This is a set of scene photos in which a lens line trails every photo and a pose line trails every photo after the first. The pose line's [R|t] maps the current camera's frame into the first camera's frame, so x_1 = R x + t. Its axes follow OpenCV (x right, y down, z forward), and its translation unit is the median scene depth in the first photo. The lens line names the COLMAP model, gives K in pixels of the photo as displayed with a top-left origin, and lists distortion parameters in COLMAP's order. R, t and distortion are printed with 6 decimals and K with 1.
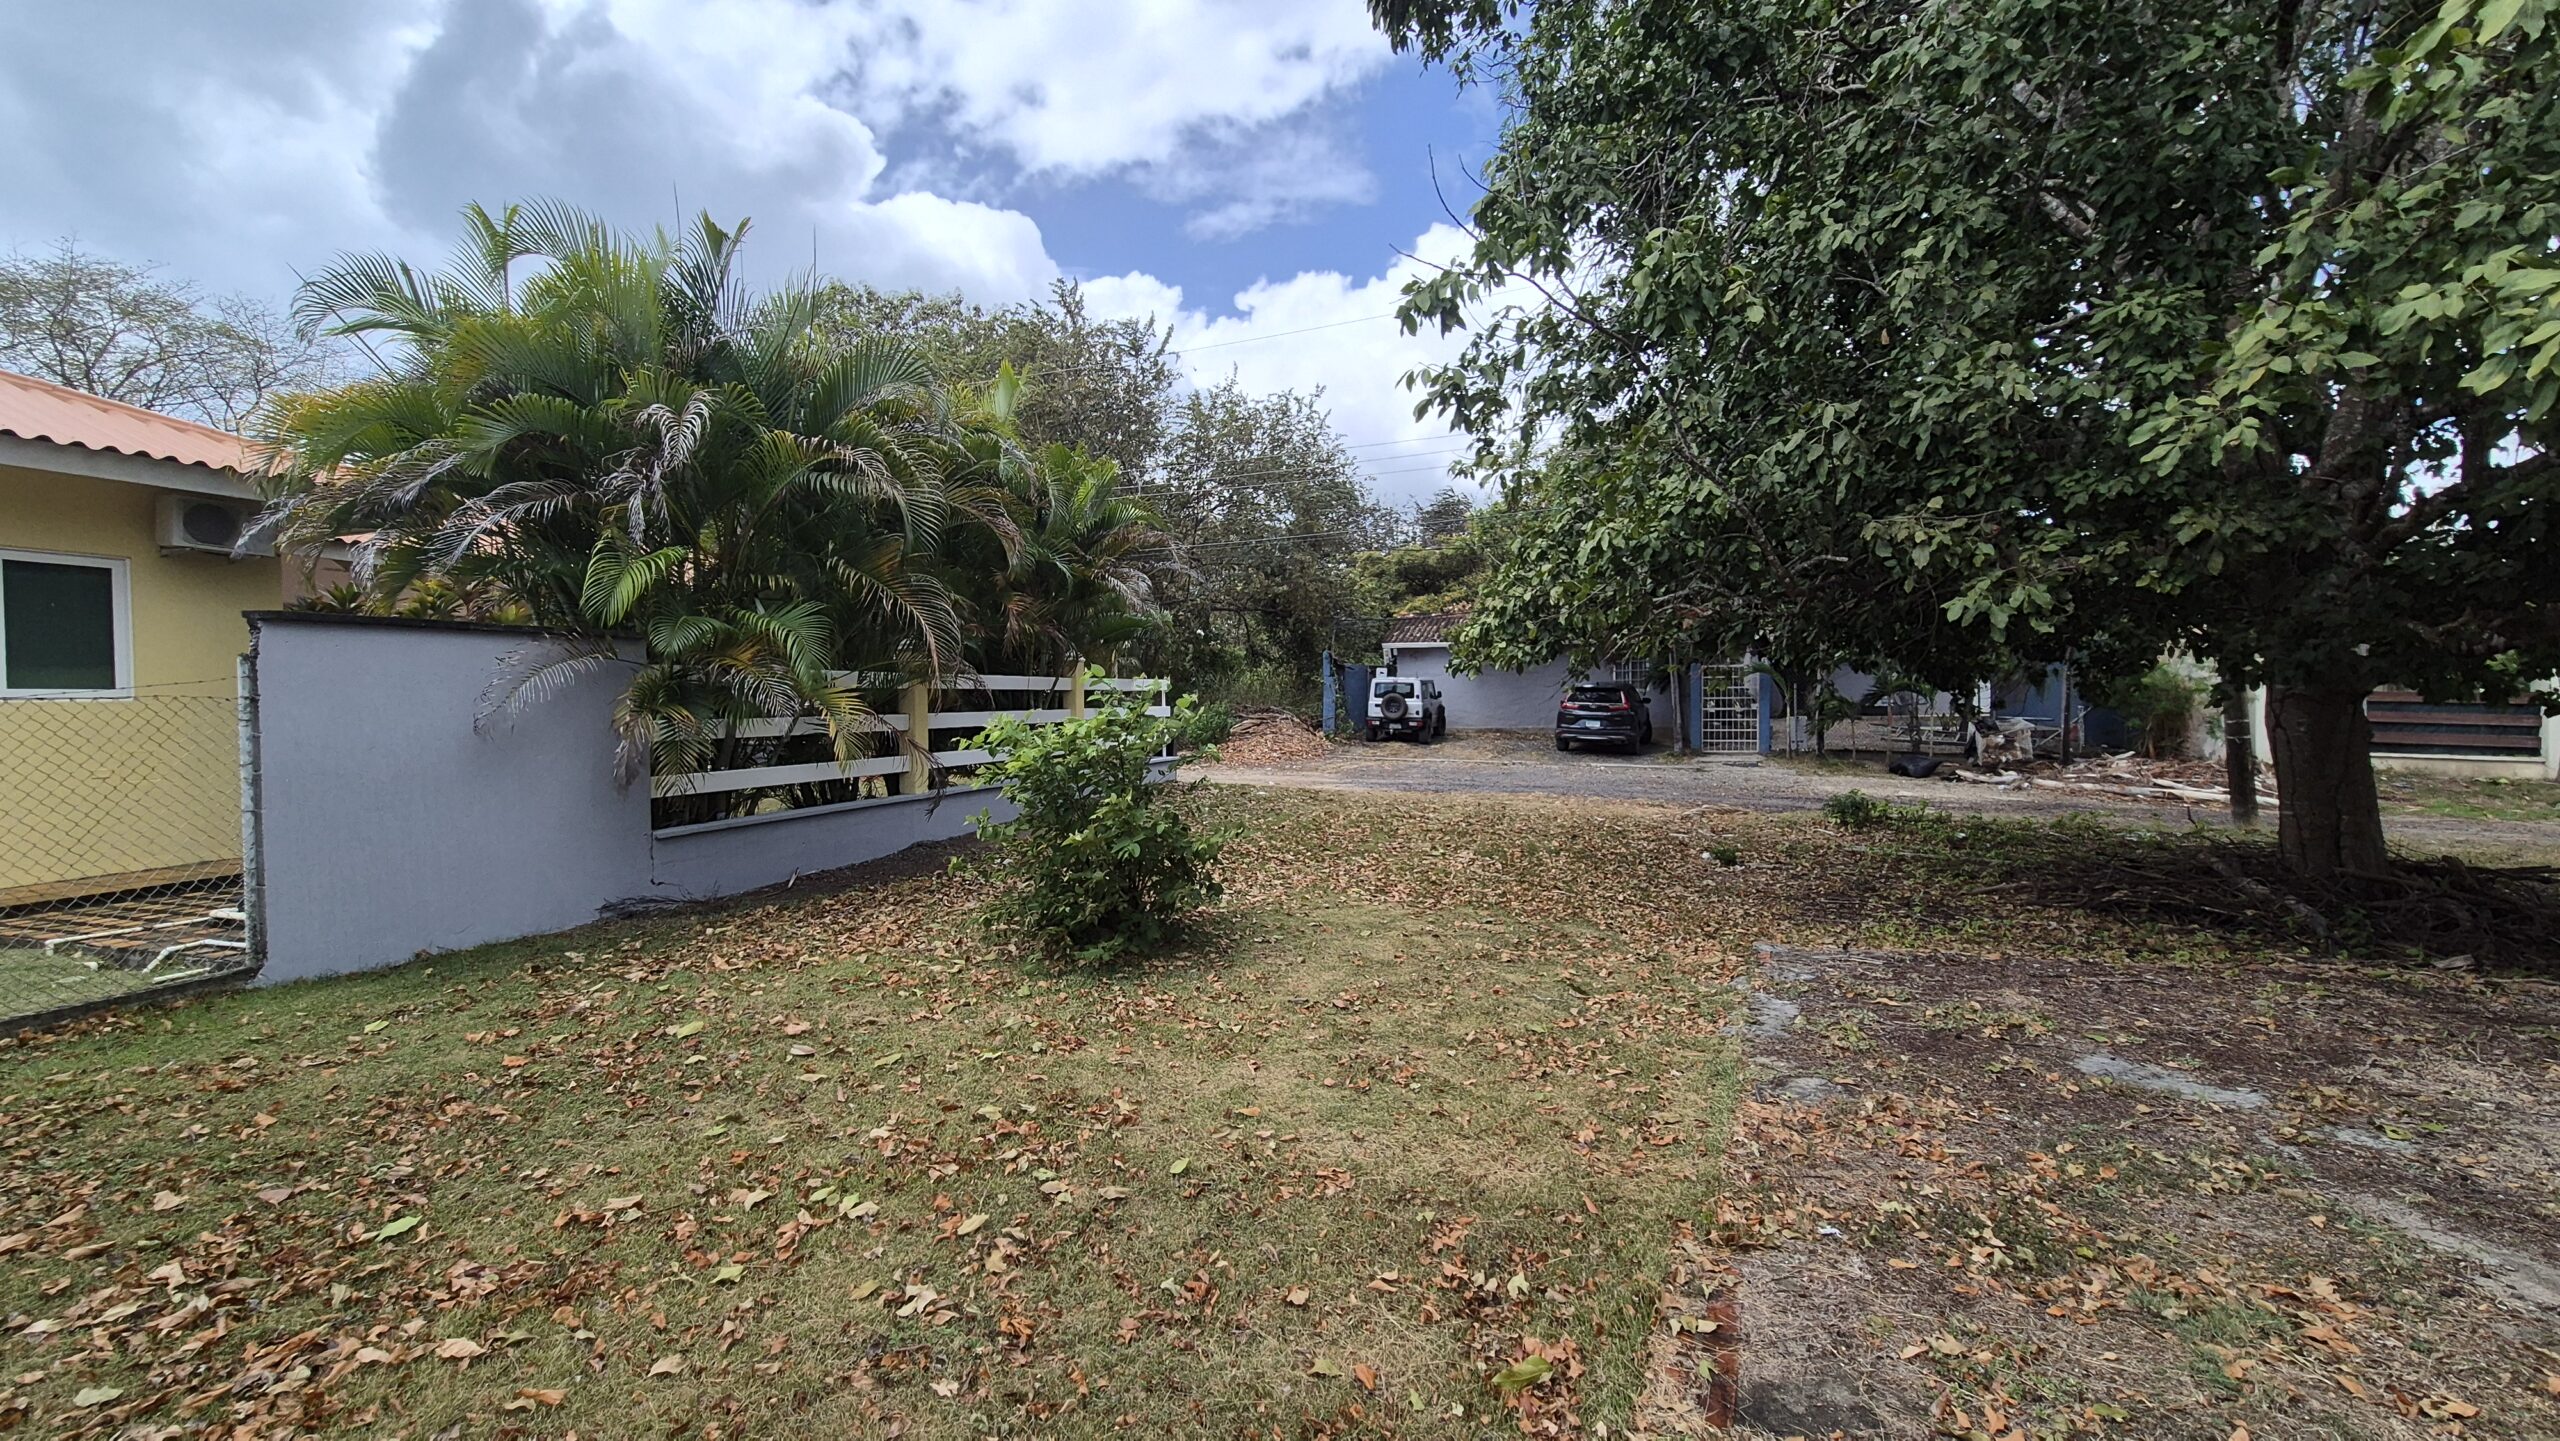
lens RADIAL K [[1049.7, 0, 1285.5], [0, 1049.7, 721.4], [0, 0, 1]] dist [-0.001310, 0.001167]
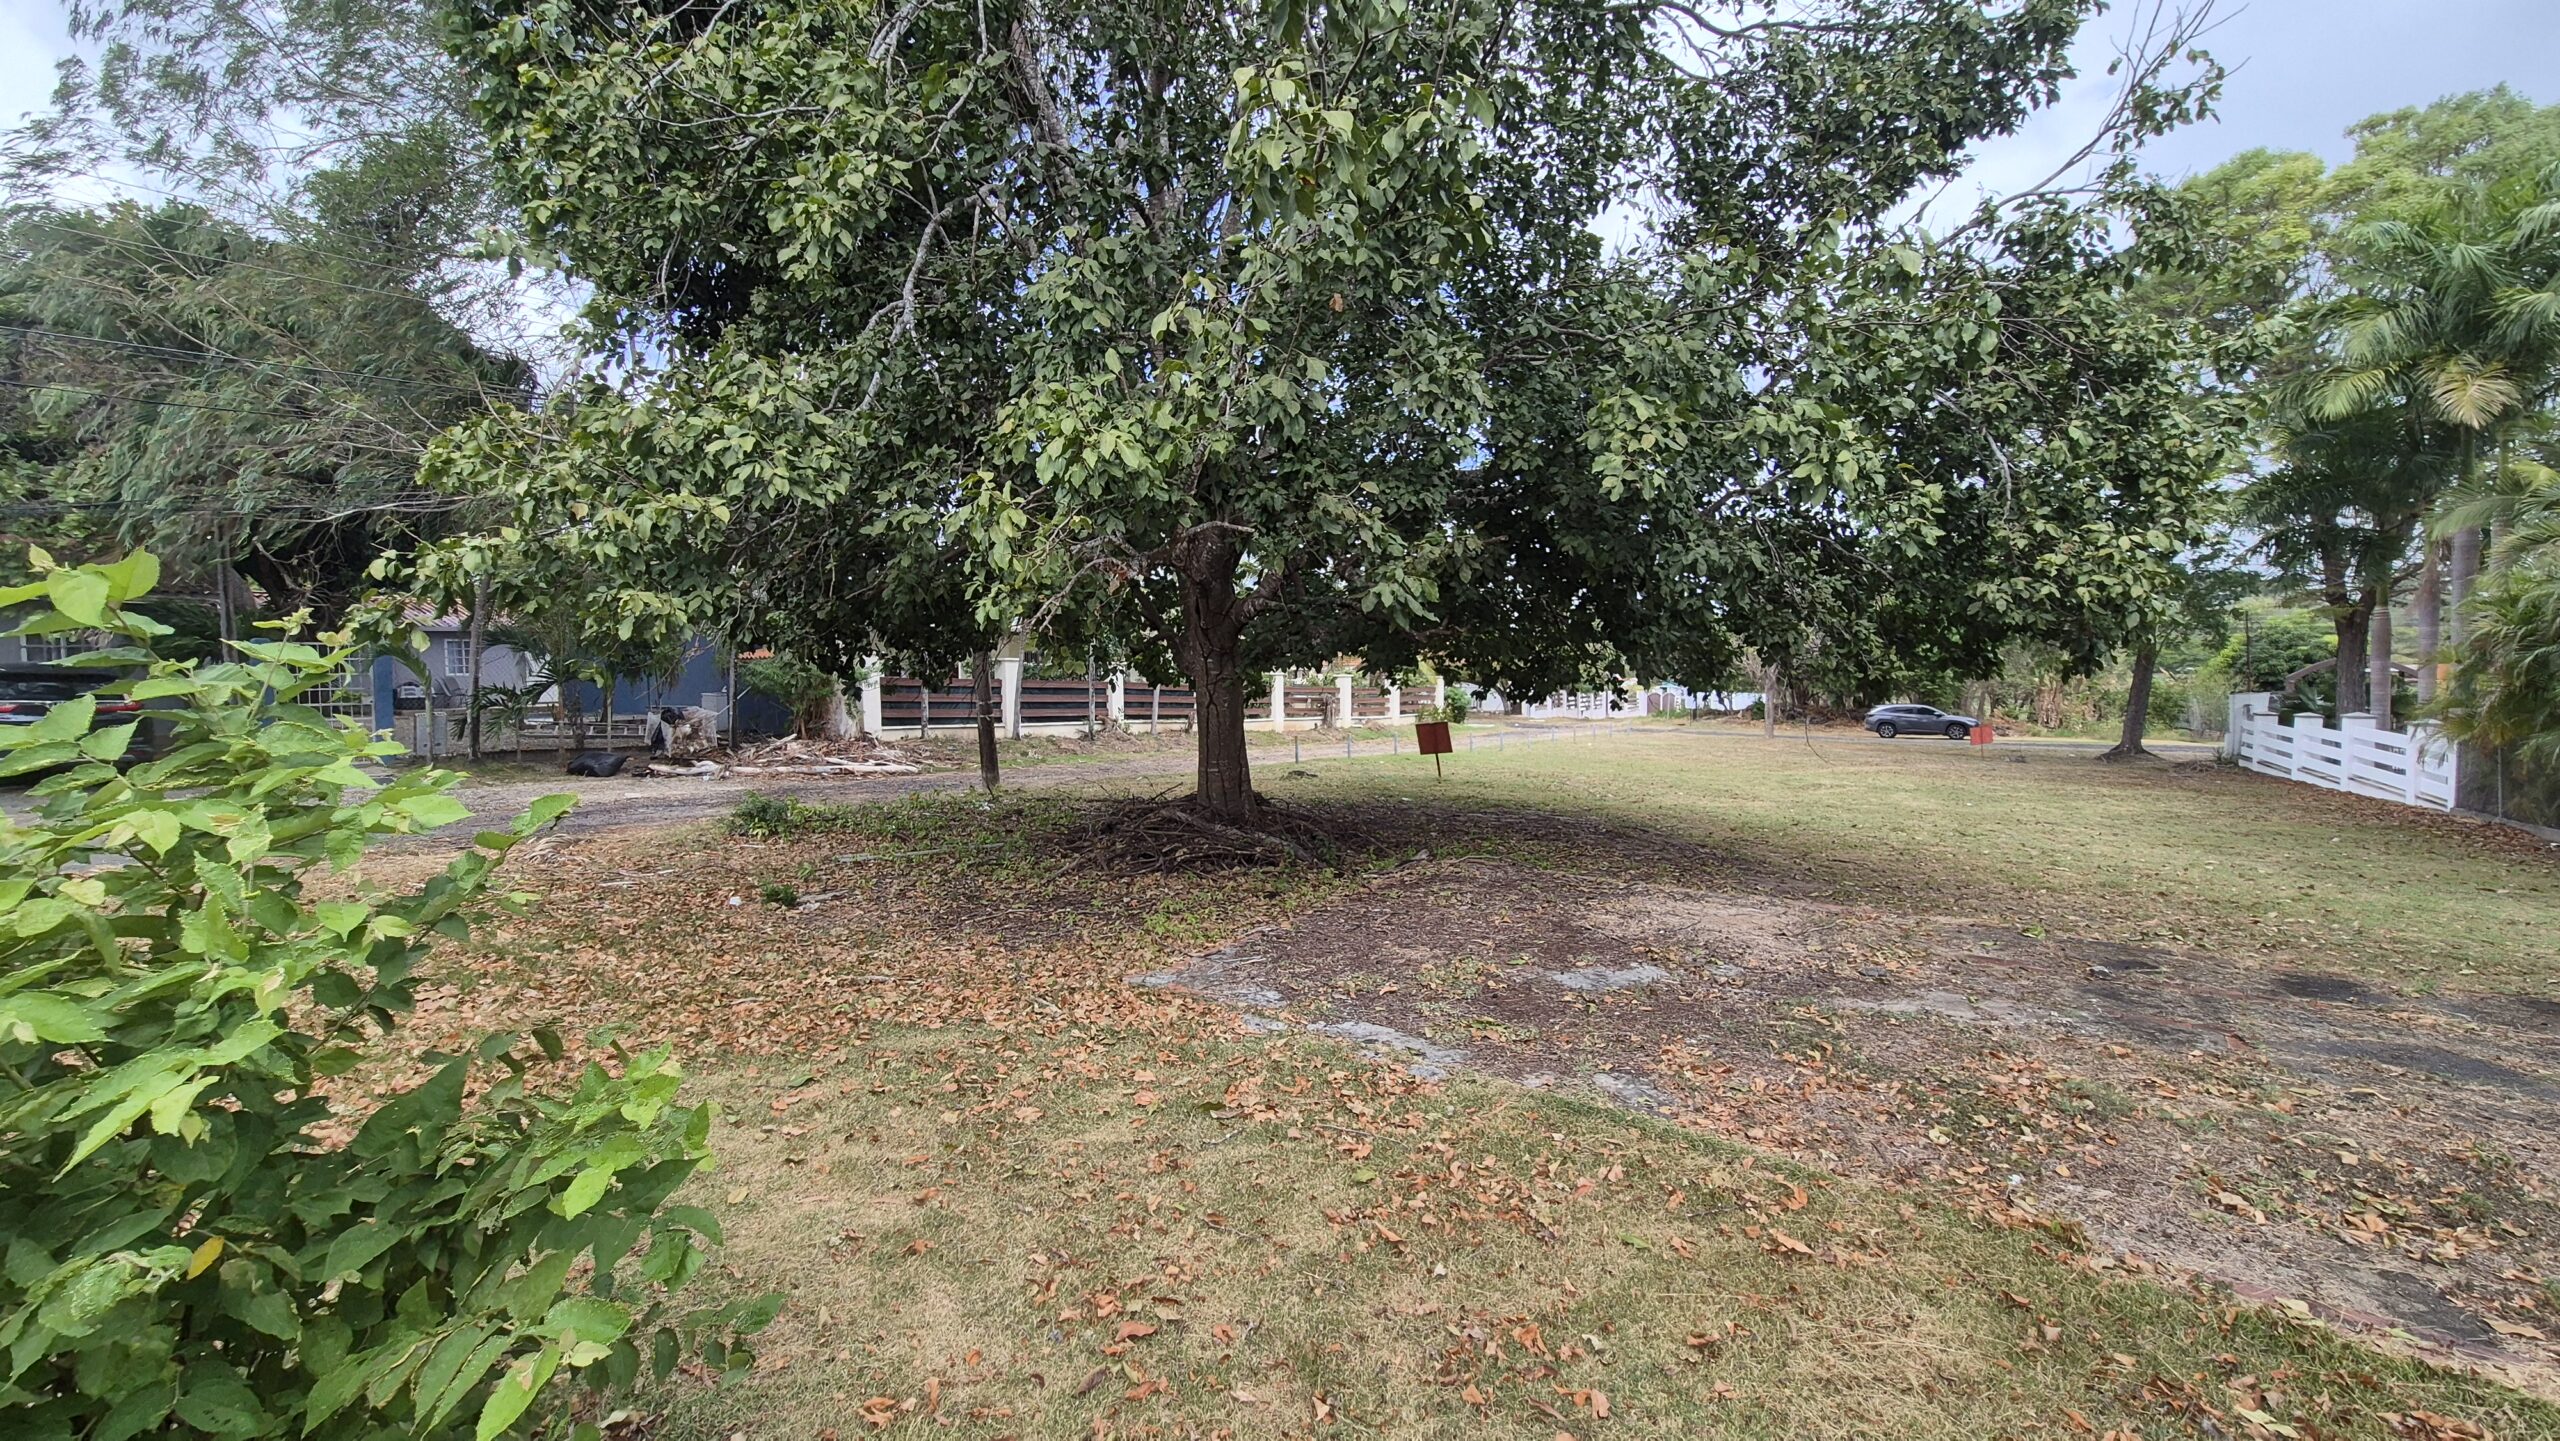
lens RADIAL K [[1049.7, 0, 1284.6], [0, 1049.7, 718.6], [0, 0, 1]] dist [-0.001310, 0.001167]
pose [[0.256789, -0.037773, 0.965729, -0.367663], [0.030881, 0.999046, 0.030864, -0.017555], [-0.965974, 0.021897, 0.257711, 0.787364]]
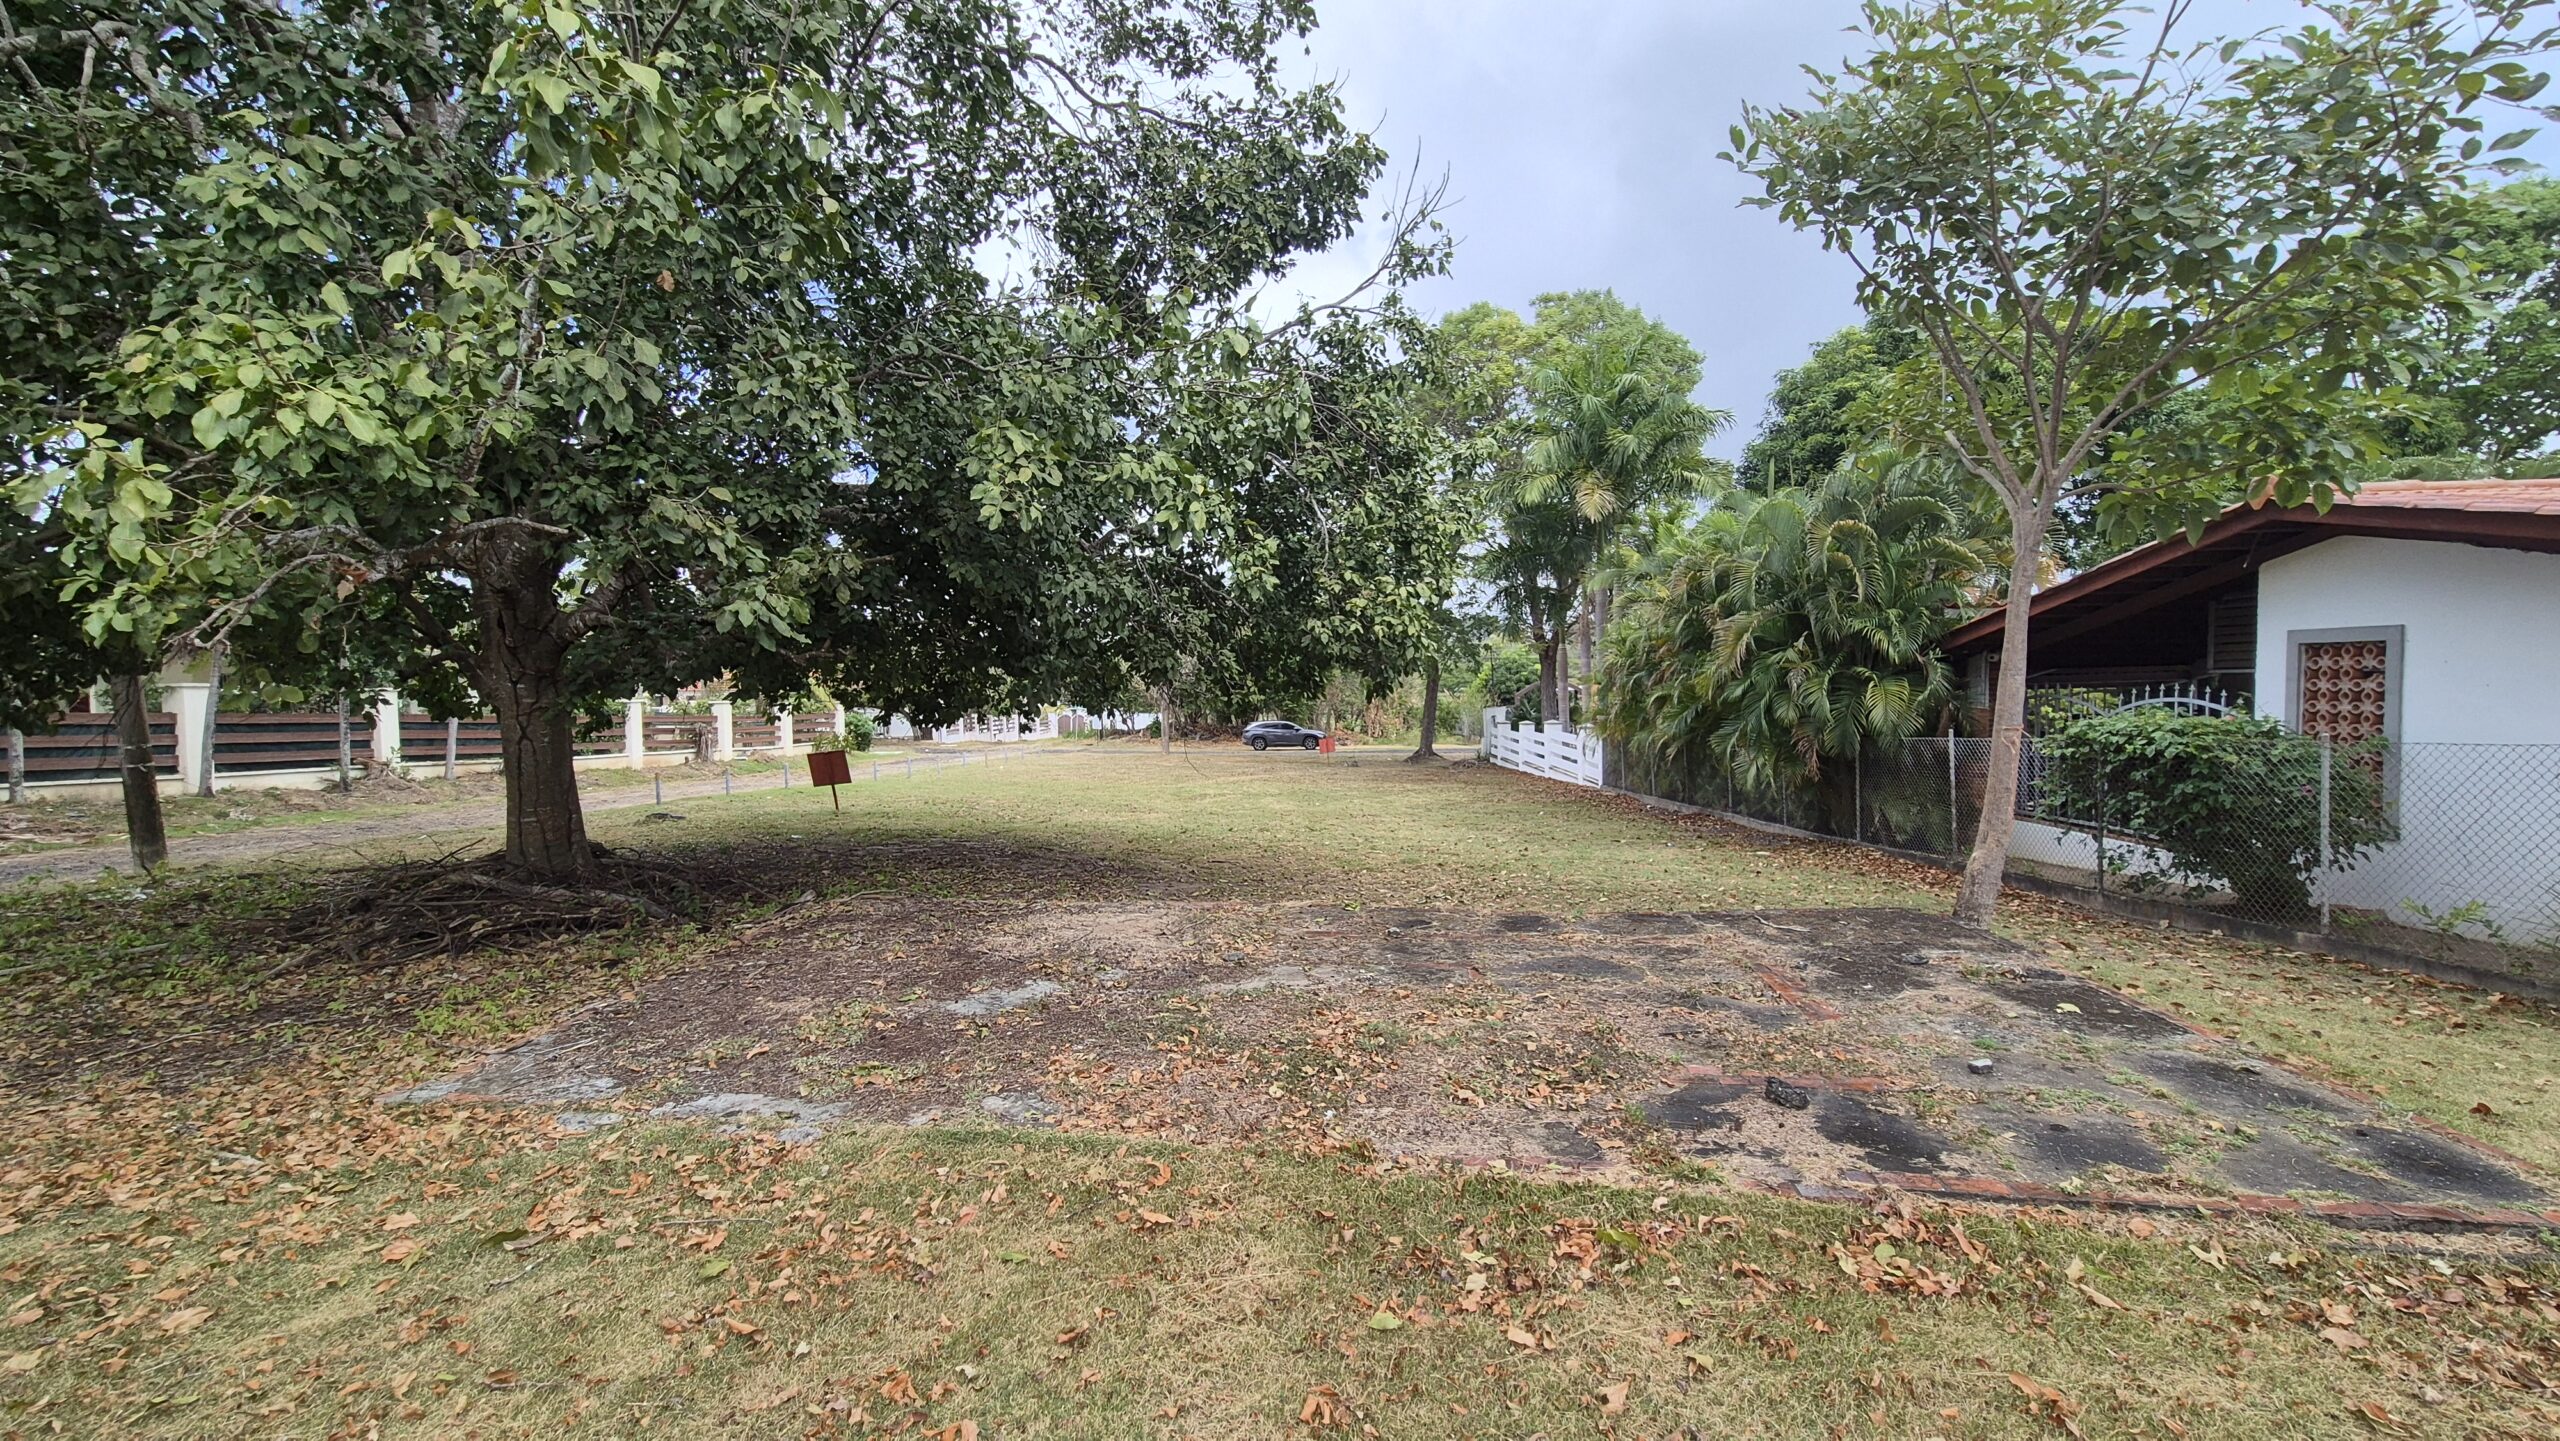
lens RADIAL K [[1049.7, 0, 1289.8], [0, 1049.7, 718.5], [0, 0, 1]] dist [-0.001310, 0.001167]
pose [[-0.284262, -0.015884, 0.958615, -0.373647], [0.041412, 0.998726, 0.028829, -0.017975], [-0.957852, 0.047893, -0.283242, 0.761741]]
